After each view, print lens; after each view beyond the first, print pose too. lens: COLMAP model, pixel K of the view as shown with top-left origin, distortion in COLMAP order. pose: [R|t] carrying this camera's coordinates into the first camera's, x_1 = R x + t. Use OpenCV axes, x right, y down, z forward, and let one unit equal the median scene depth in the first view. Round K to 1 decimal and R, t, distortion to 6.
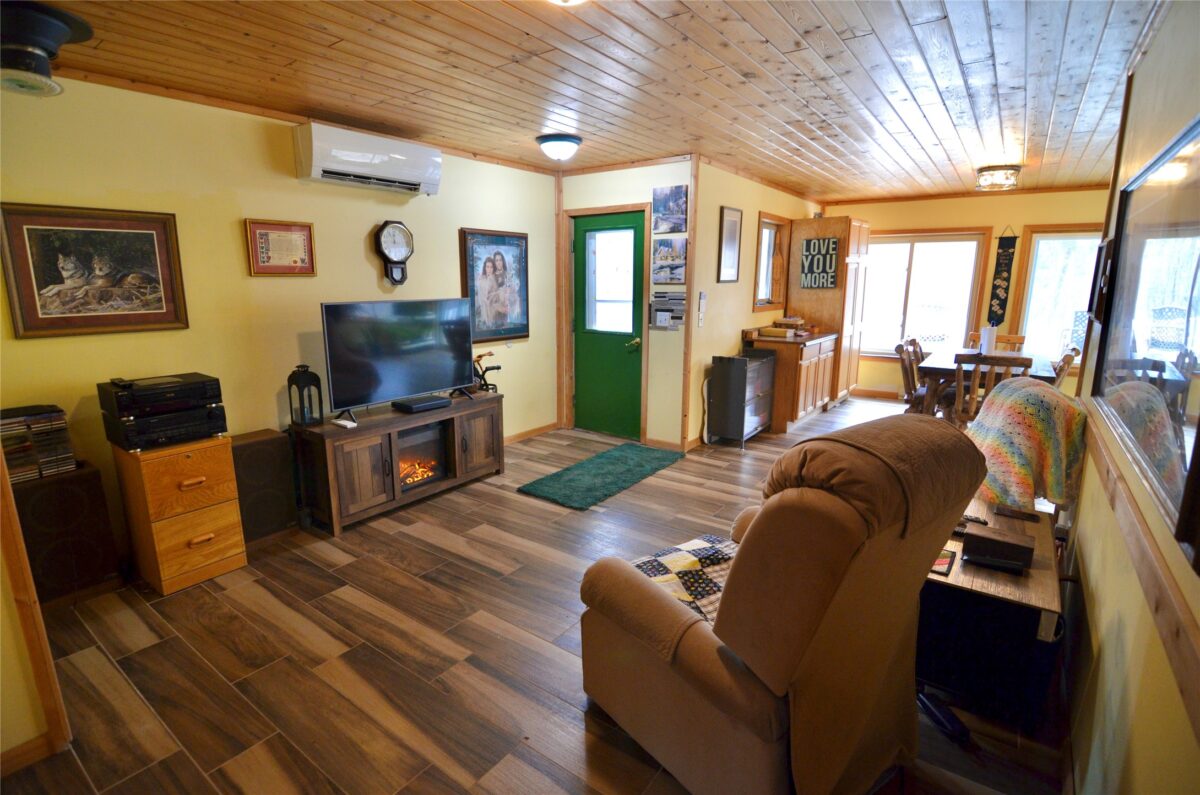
lens RADIAL K [[573.1, 0, 591.6], [0, 573.1, 401.5], [0, 0, 1]] dist [-0.011602, -0.004756]
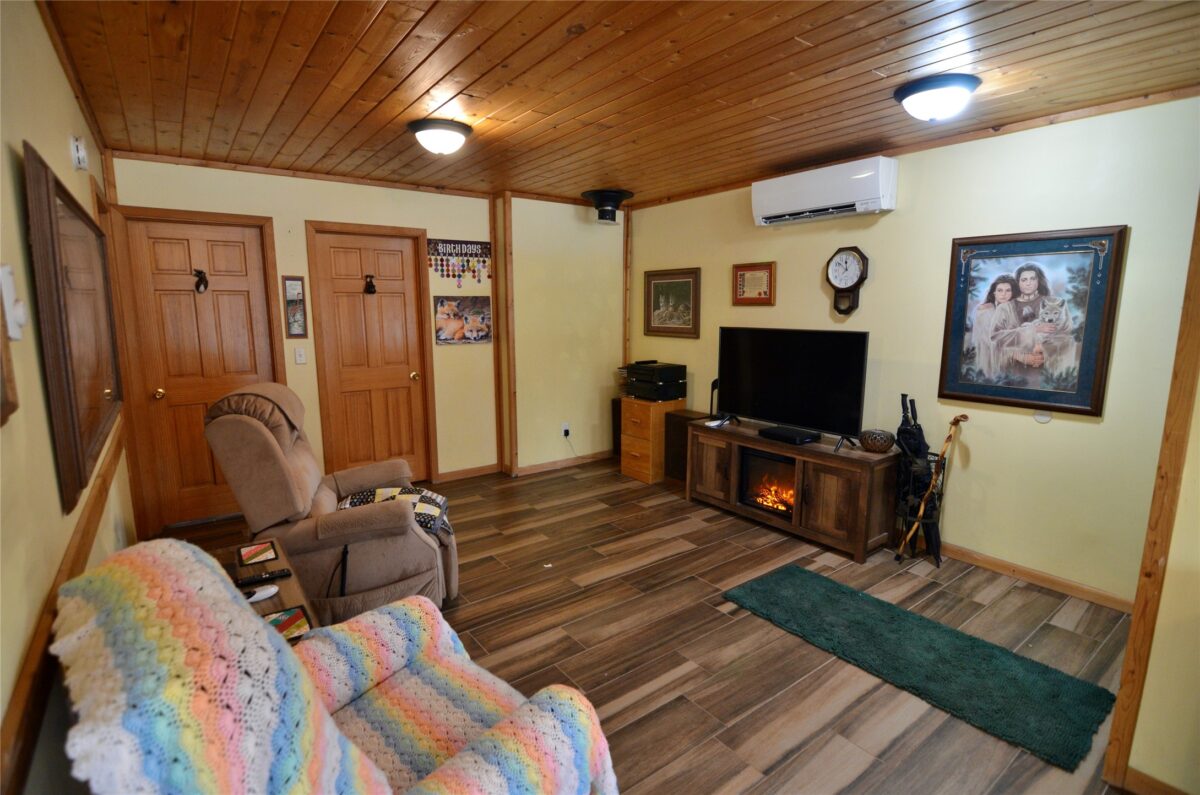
lens RADIAL K [[573.1, 0, 593.2], [0, 573.1, 400.4], [0, 0, 1]] dist [-0.011602, -0.004756]
pose [[-0.297376, 0.154274, -0.942214, 0.578378], [-0.197749, 0.955507, 0.218863, -0.162372], [0.934057, 0.251406, -0.253637, 0.748092]]
